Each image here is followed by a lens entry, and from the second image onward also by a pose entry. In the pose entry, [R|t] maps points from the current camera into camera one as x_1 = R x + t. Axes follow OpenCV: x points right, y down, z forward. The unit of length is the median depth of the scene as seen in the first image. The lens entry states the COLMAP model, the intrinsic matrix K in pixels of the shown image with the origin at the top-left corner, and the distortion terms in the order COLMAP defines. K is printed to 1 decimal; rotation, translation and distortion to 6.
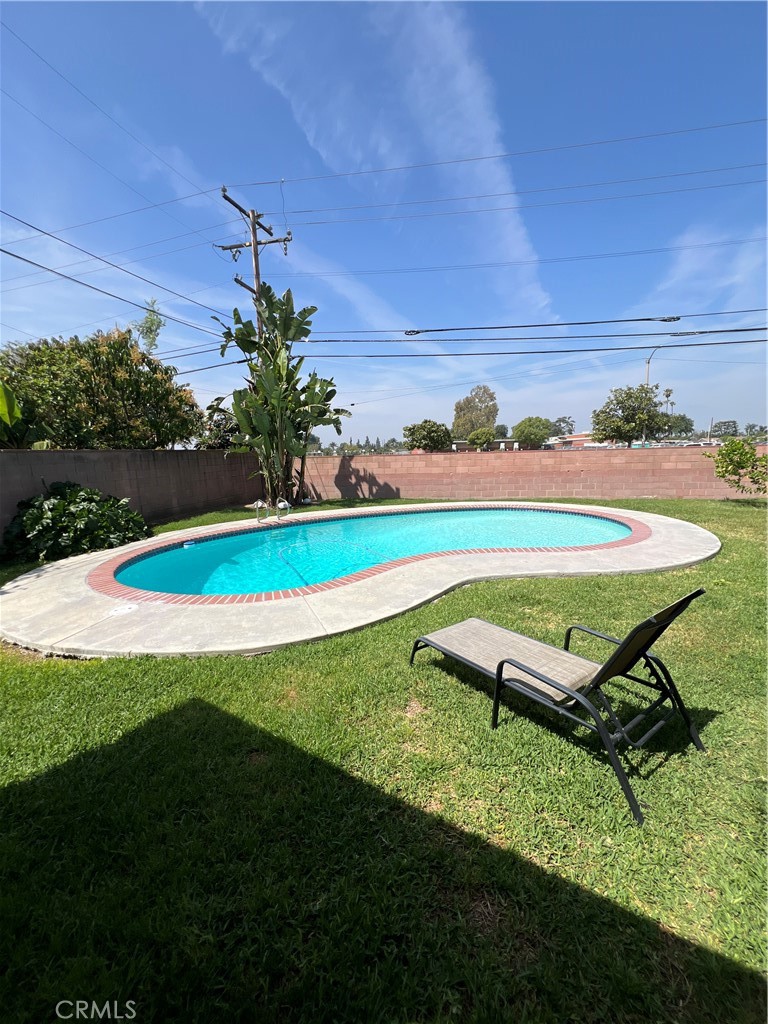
lens RADIAL K [[407.8, 0, 386.6], [0, 407.8, 513.5], [0, 0, 1]] dist [-0.002015, -0.000062]
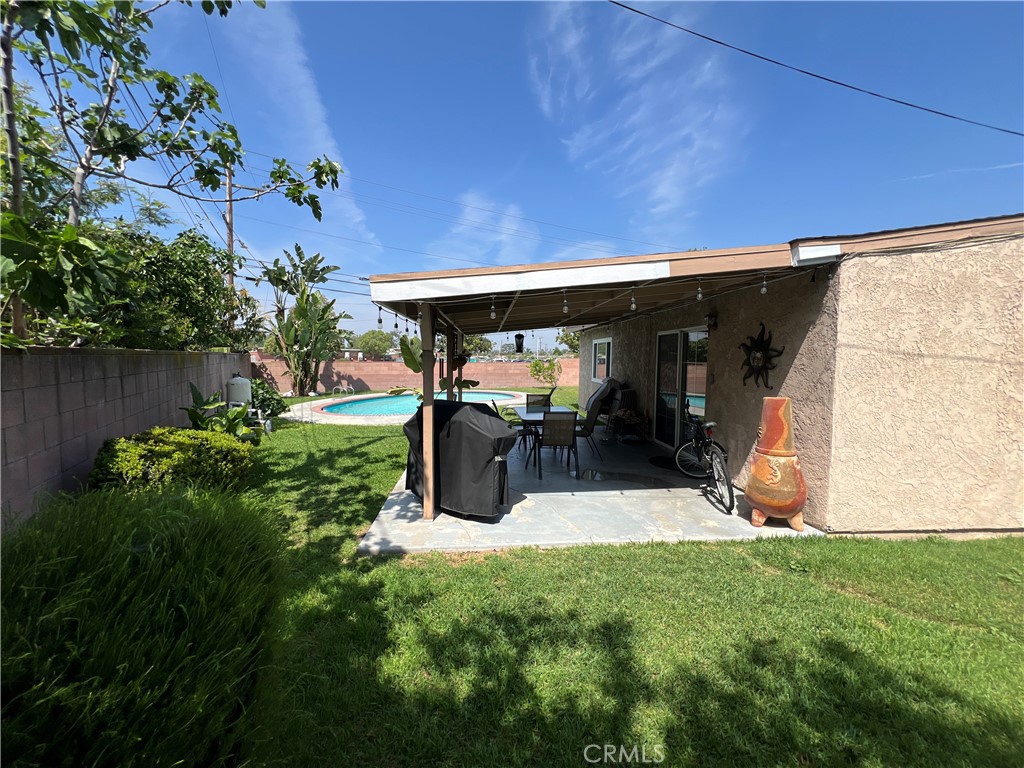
lens RADIAL K [[407.8, 0, 511.6], [0, 407.8, 384.0], [0, 0, 1]] dist [-0.002015, -0.000062]
pose [[0.764727, -0.003791, 0.644343, -0.252648], [0.064622, 0.995392, -0.070839, 0.036318], [-0.641105, 0.095812, 0.761449, -0.222158]]
